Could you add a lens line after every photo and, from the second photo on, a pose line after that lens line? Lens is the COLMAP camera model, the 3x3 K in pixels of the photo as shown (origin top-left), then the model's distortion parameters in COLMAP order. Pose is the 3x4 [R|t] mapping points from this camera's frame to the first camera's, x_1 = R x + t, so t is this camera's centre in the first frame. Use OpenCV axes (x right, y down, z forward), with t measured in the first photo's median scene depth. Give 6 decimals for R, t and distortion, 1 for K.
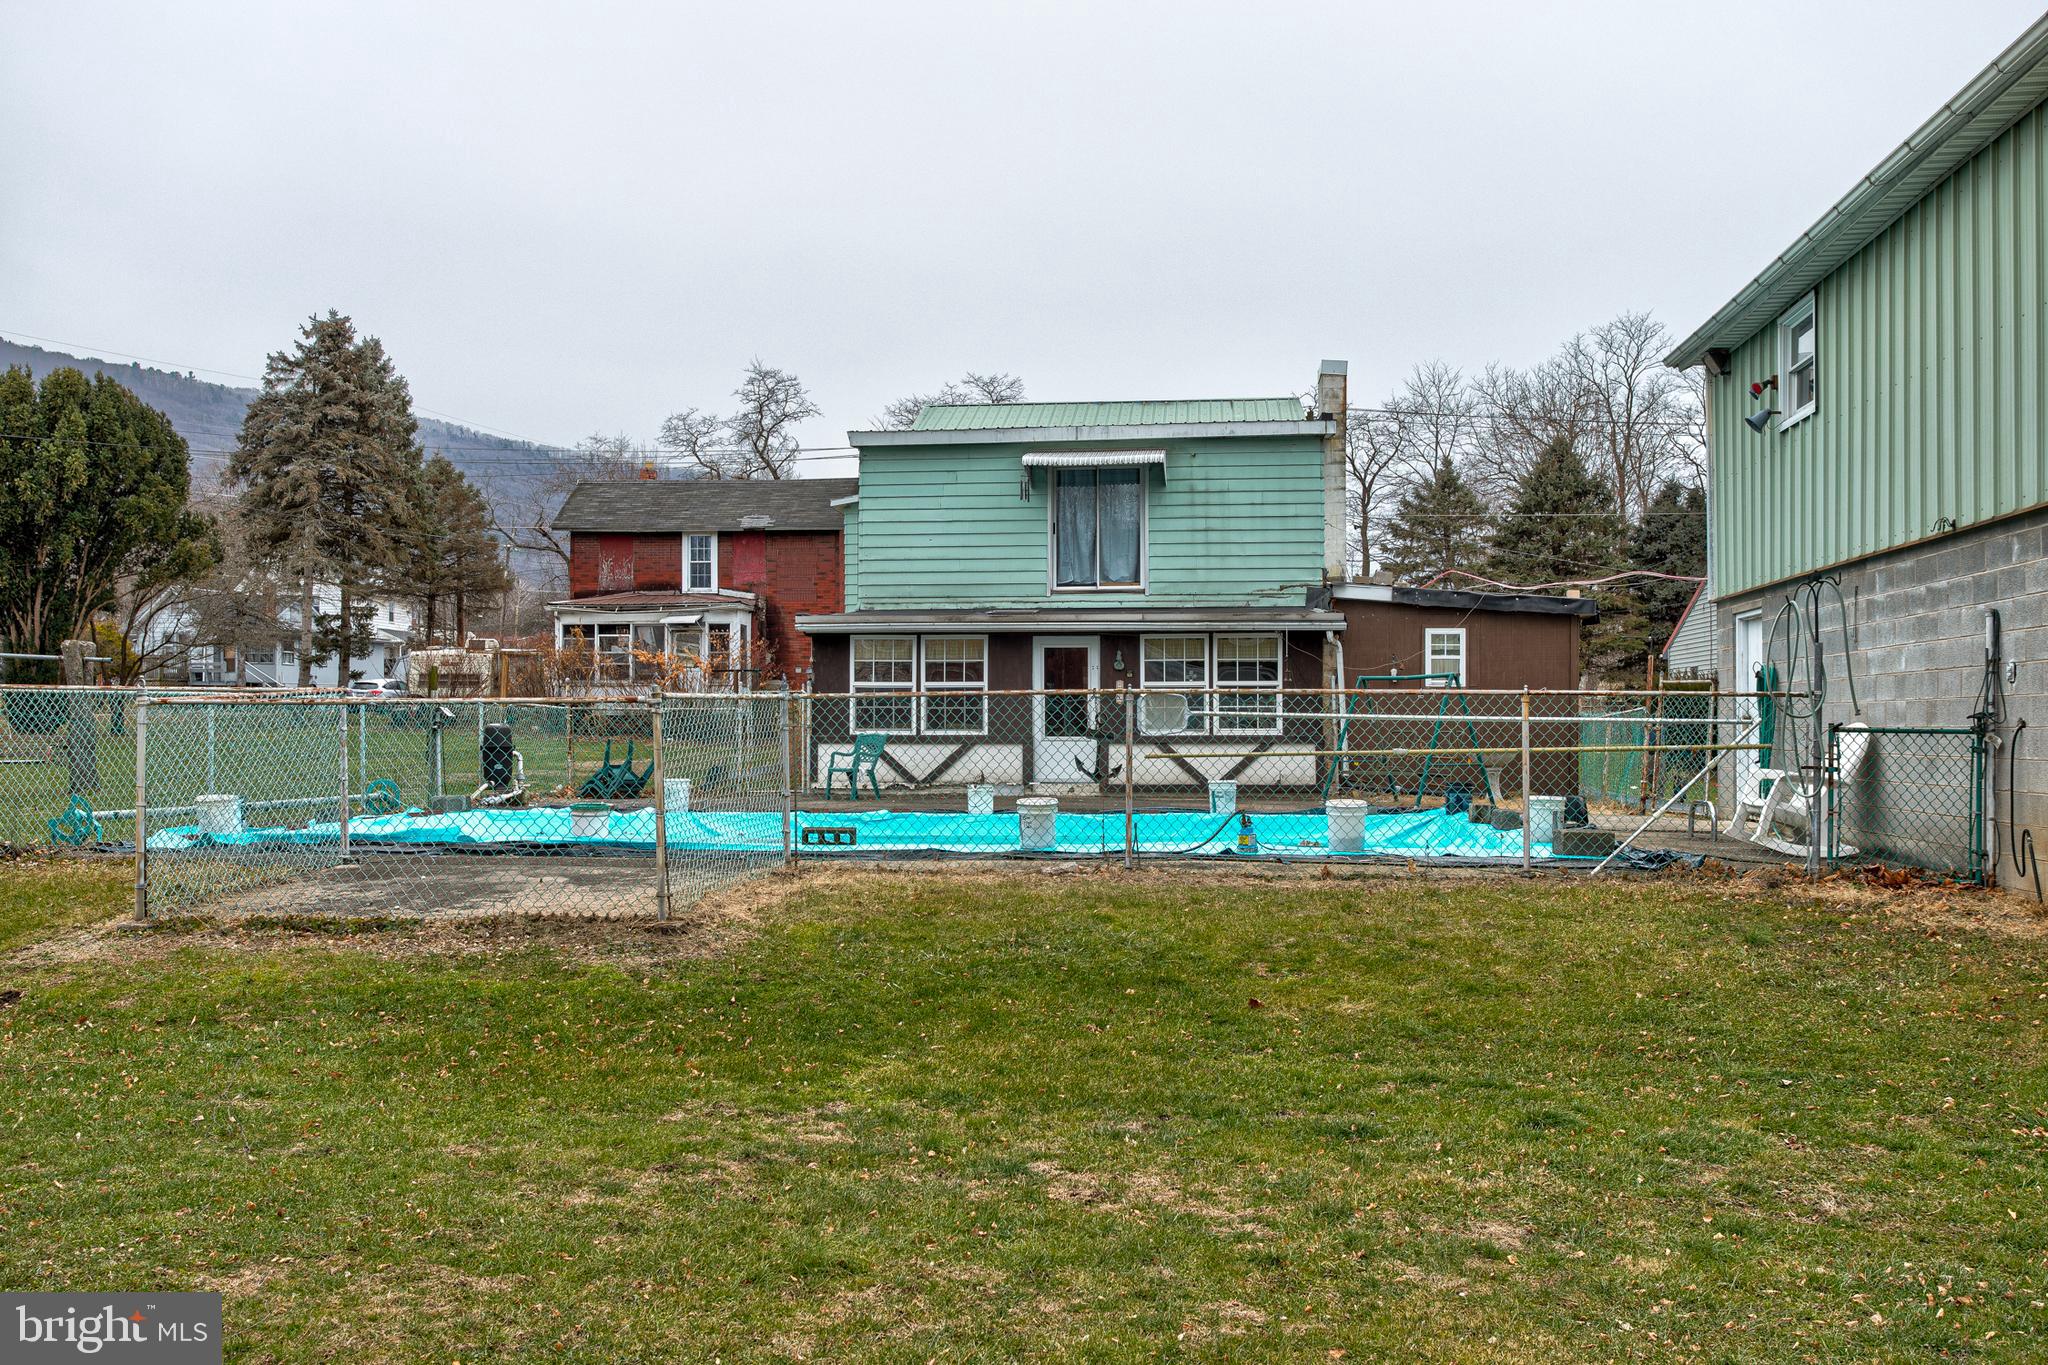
lens RADIAL K [[1974.7, 0, 1024.0], [0, 1974.7, 682.5], [0, 0, 1]] dist [-0.000489, 0.000497]
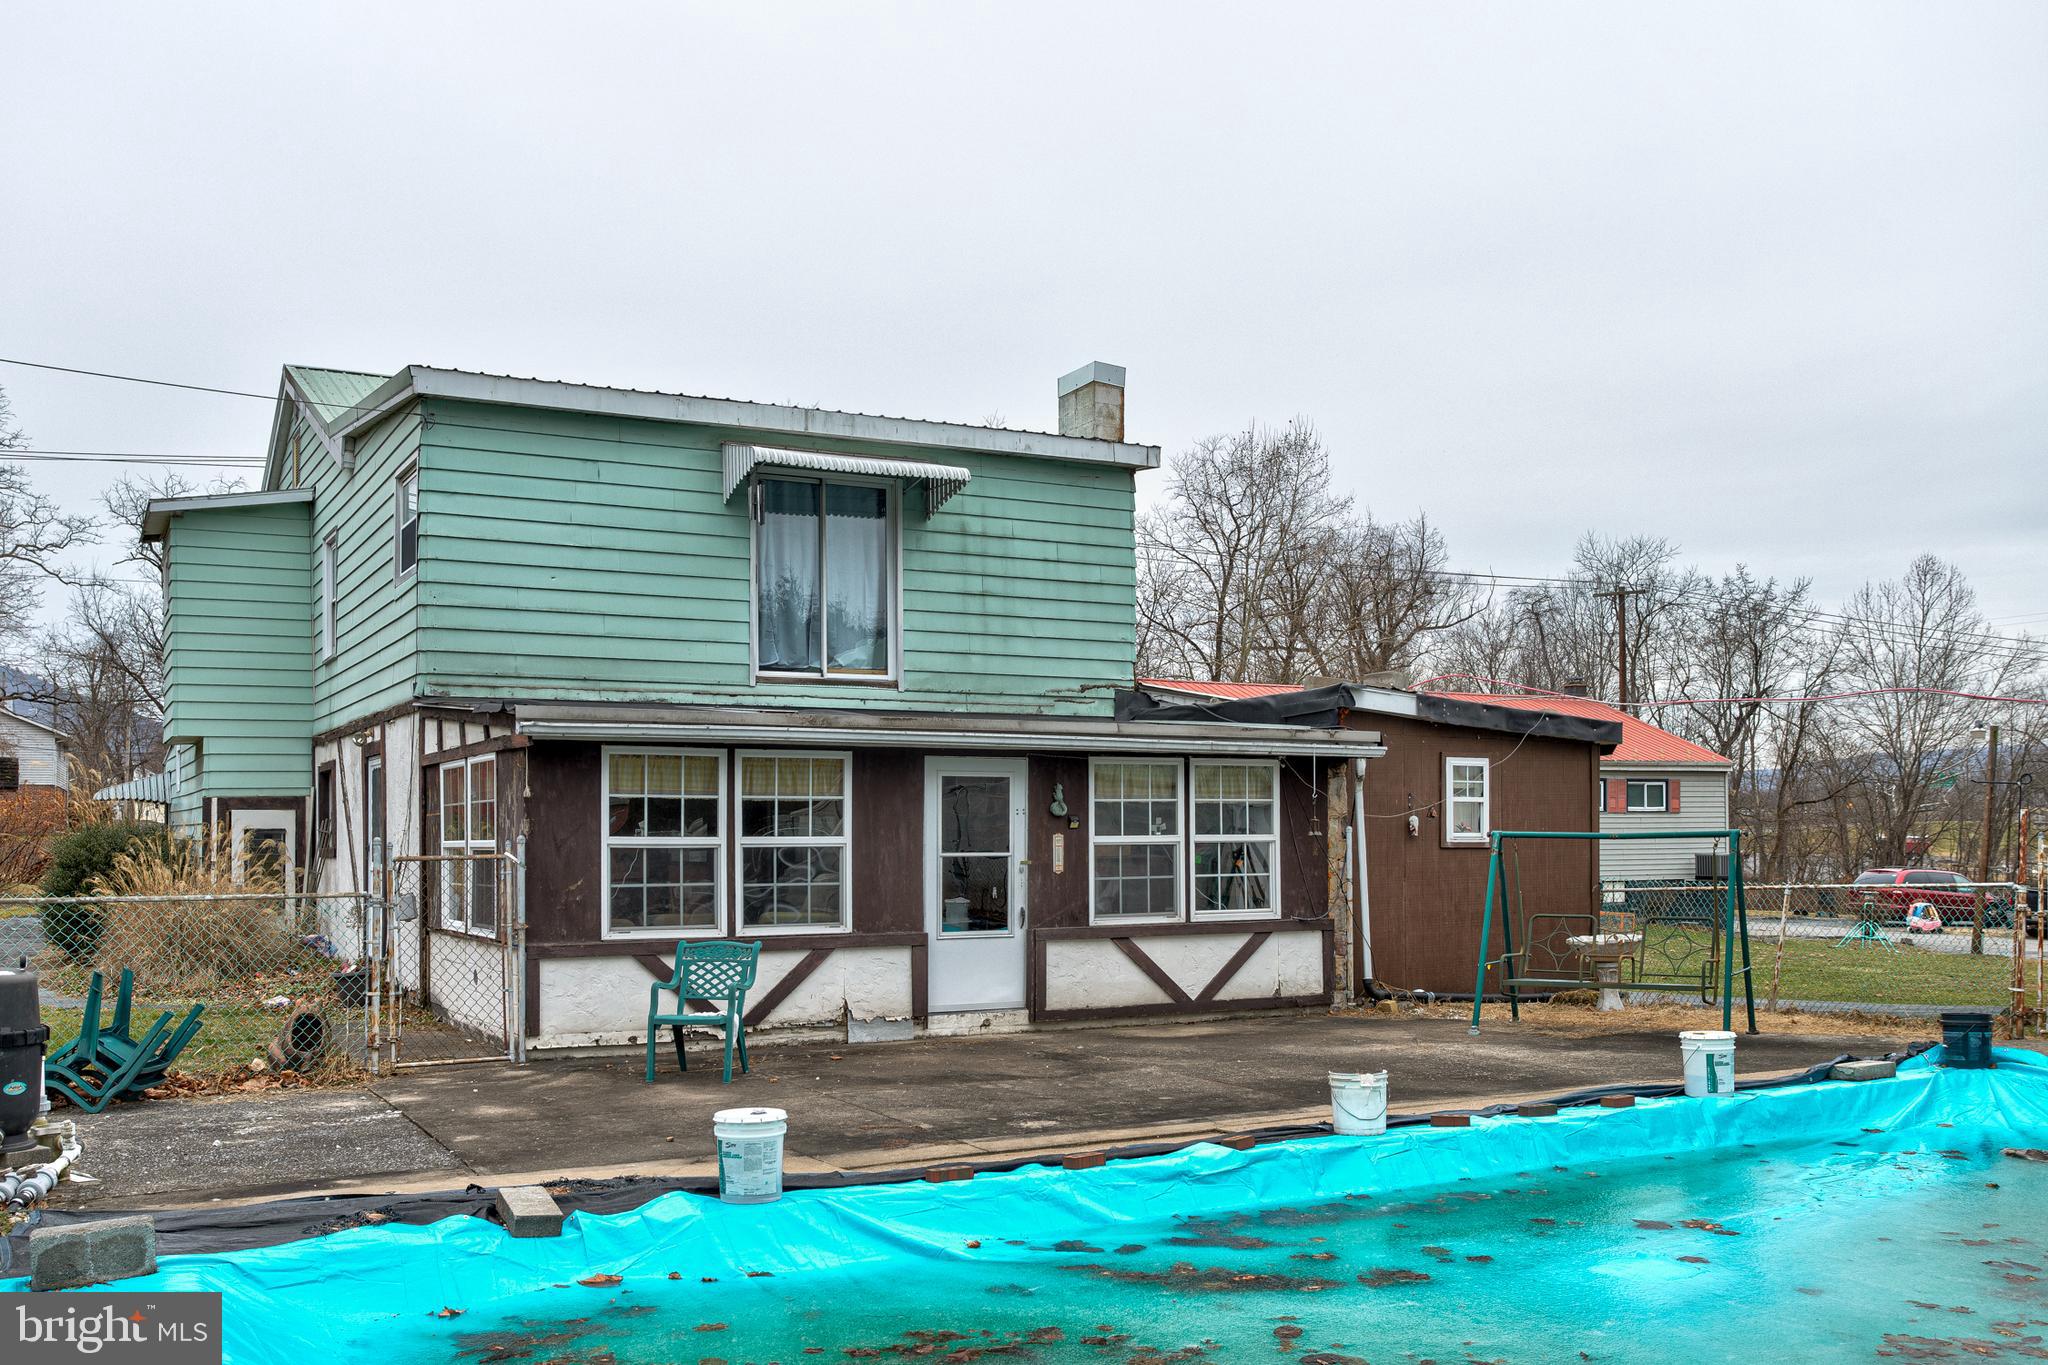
lens RADIAL K [[1974.7, 0, 1024.0], [0, 1974.7, 682.5], [0, 0, 1]] dist [-0.000489, 0.000497]
pose [[0.774446, 0.043656, 0.631132, -0.330277], [-0.007837, 0.998202, -0.059430, -0.010793], [-0.632592, 0.041079, 0.773395, 0.532742]]
